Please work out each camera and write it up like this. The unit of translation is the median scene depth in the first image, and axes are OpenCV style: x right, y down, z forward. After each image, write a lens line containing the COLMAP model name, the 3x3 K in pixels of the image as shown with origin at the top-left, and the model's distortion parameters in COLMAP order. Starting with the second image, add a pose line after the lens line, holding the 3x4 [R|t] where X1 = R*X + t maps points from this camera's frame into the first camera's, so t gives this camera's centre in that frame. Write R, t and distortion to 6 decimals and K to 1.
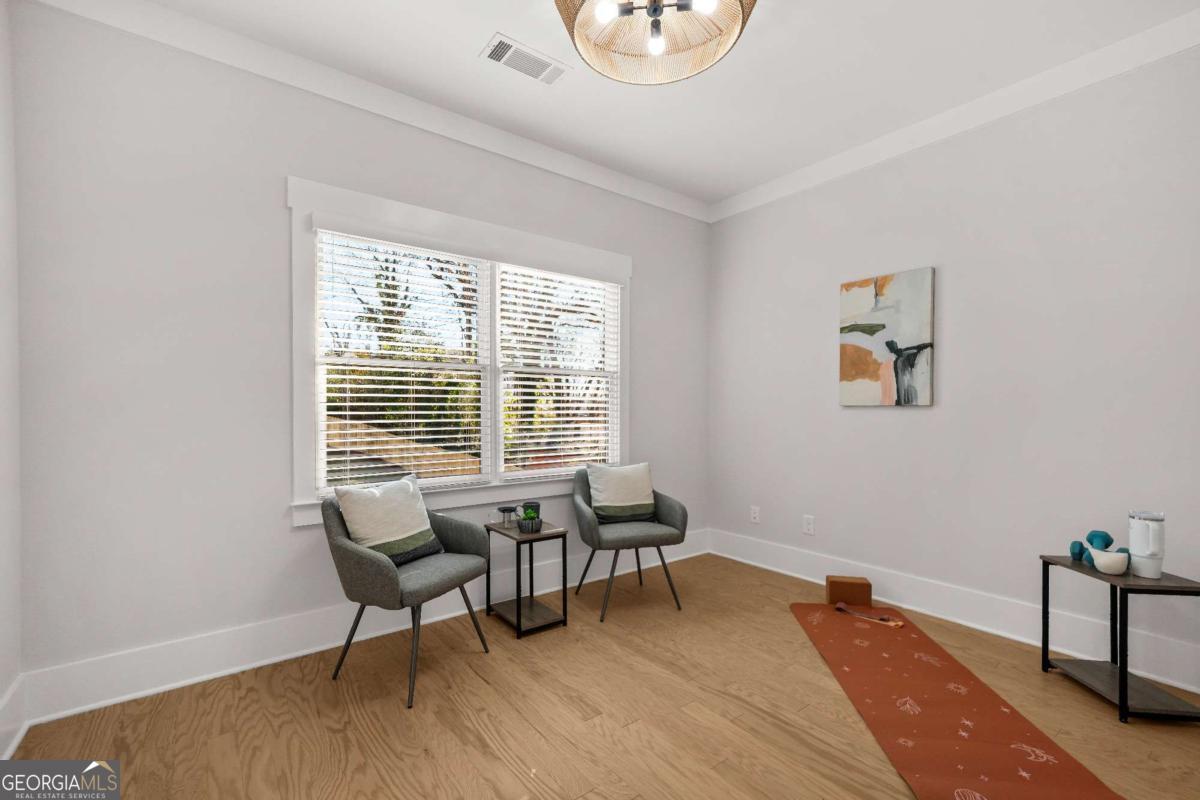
lens RADIAL K [[508.7, 0, 596.0], [0, 508.7, 407.3], [0, 0, 1]] dist [0.001167, 0.000047]
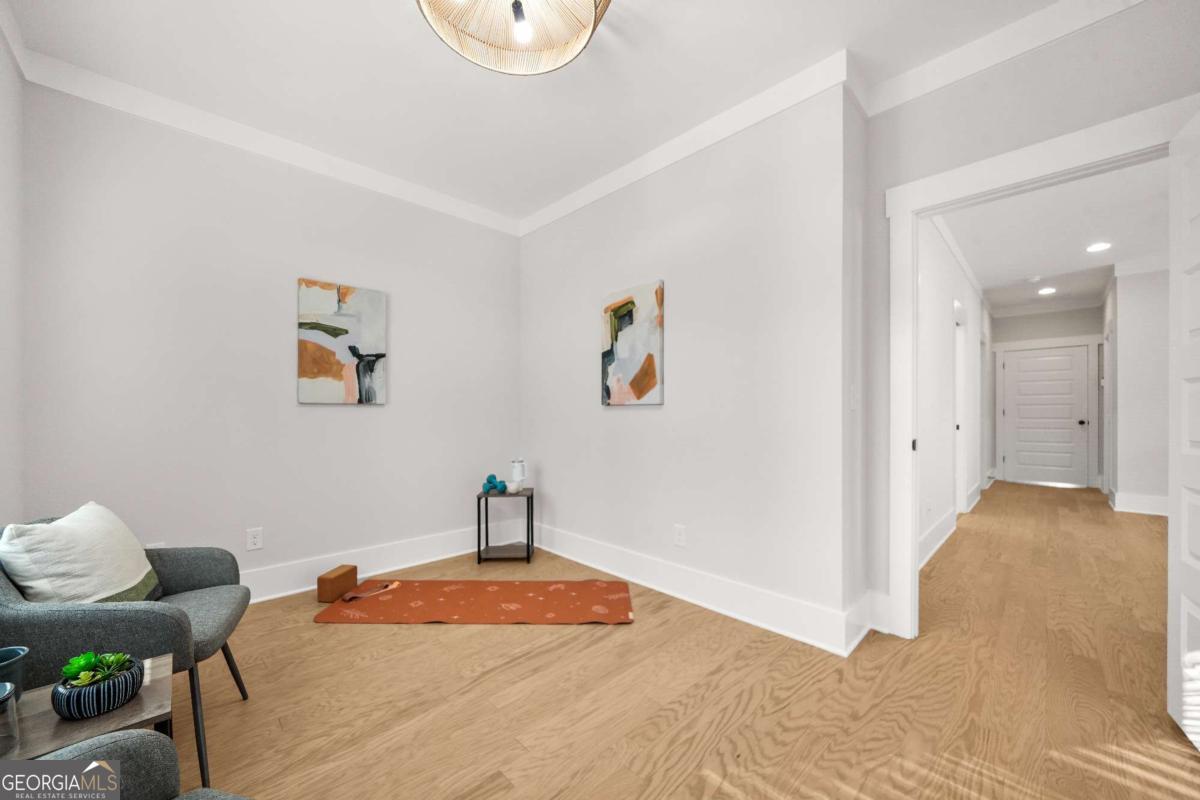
lens RADIAL K [[440.3, 0, 596.0], [0, 440.3, 406.2], [0, 0, 1]] dist [-0.001318, -0.000012]
pose [[-0.091624, 0.006803, 0.995770, -0.447152], [-0.005740, 0.999956, -0.007360, 0.006669], [-0.995777, -0.006390, -0.091581, 0.565683]]
